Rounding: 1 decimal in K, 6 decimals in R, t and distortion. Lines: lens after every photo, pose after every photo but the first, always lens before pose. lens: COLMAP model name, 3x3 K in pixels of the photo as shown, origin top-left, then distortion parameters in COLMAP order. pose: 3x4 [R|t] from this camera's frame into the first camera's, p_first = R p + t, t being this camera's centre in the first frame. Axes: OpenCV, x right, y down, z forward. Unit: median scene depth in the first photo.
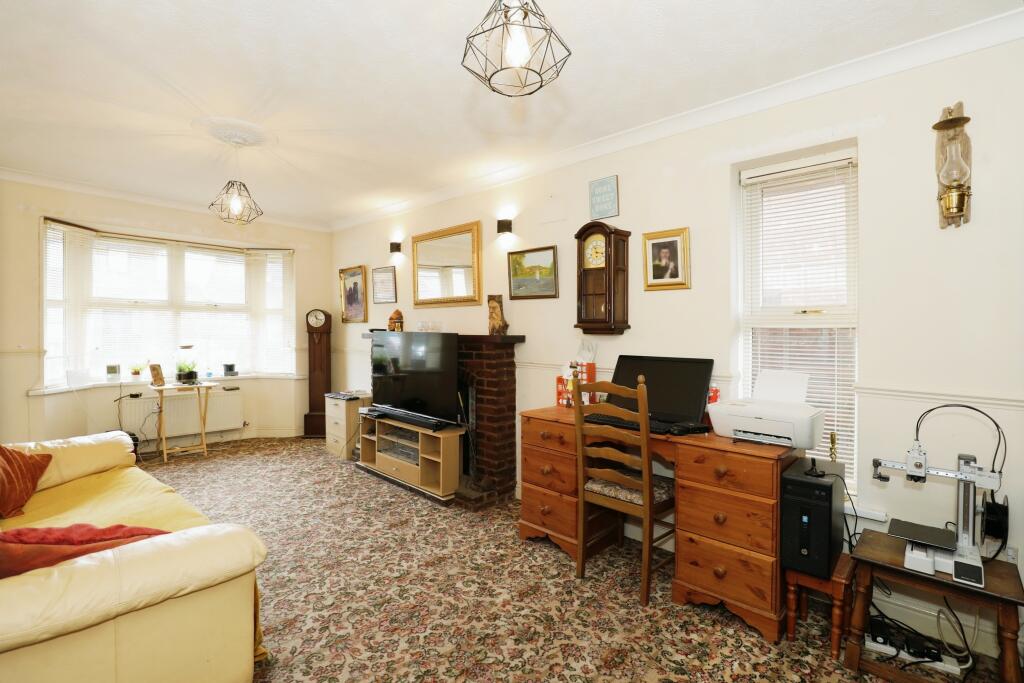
lens RADIAL K [[478.5, 0, 513.7], [0, 478.5, 331.9], [0, 0, 1]] dist [-0.039199, 0.002976]
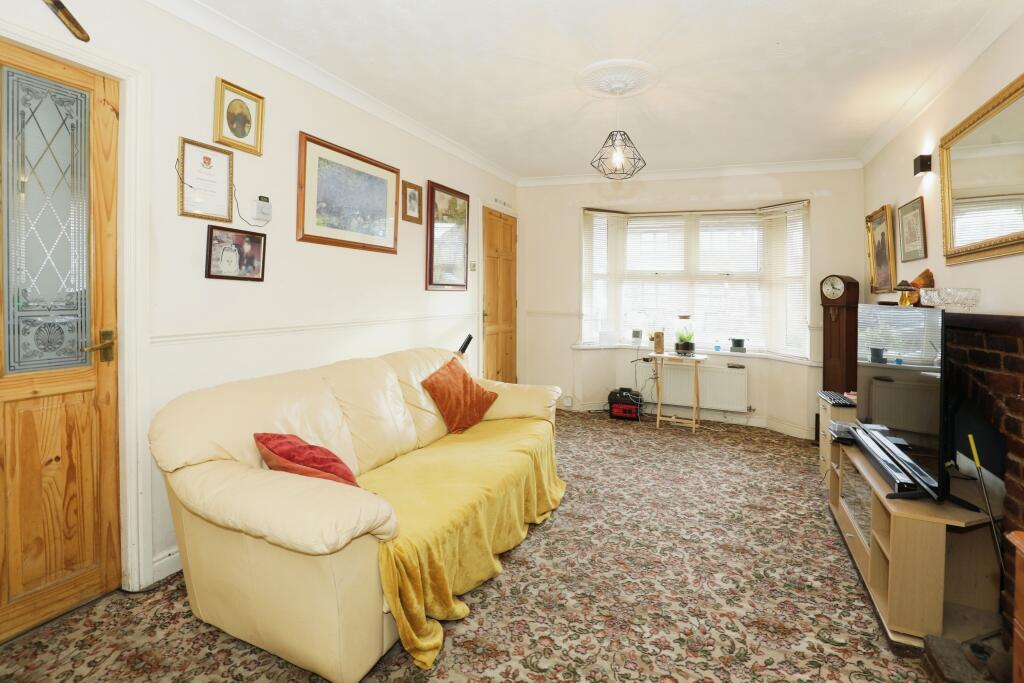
lens RADIAL K [[478.5, 0, 510.4], [0, 478.5, 297.4], [0, 0, 1]] dist [-0.039199, 0.002976]
pose [[0.323758, 0.007457, -0.946111, 0.186873], [-0.025931, 0.999663, -0.000994, 0.001808], [0.945785, 0.024856, 0.323842, 0.469102]]
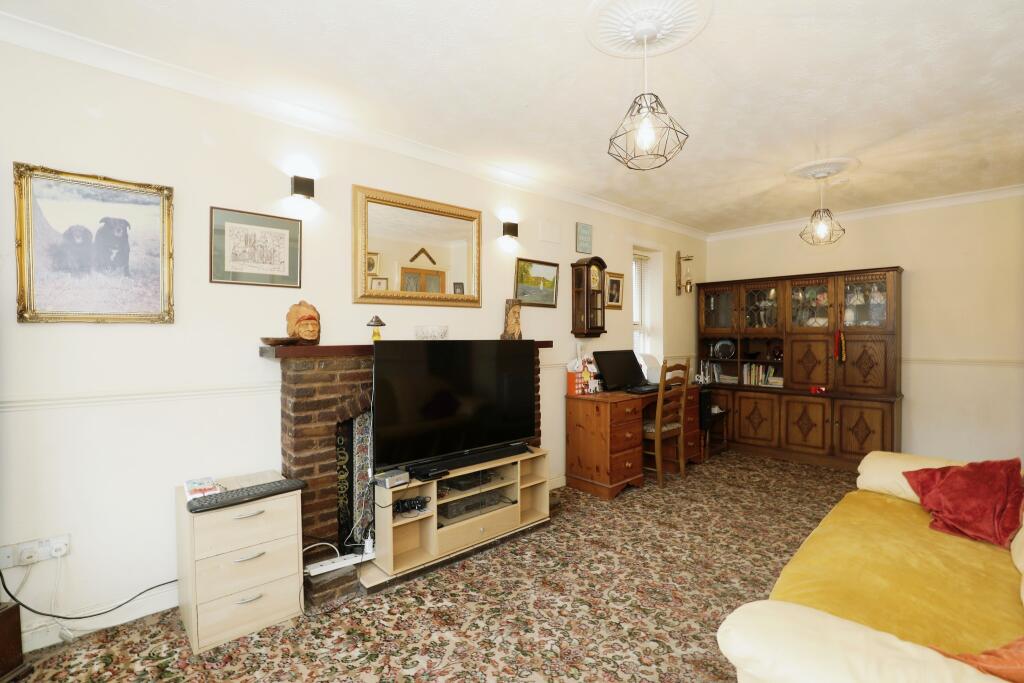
lens RADIAL K [[478.5, 0, 511.8], [0, 478.5, 339.4], [0, 0, 1]] dist [-0.039199, 0.002976]
pose [[0.066919, -0.026453, 0.997408, -0.866589], [0.001908, 0.999650, 0.026385, -0.019588], [-0.997757, 0.000137, 0.066946, 0.812223]]
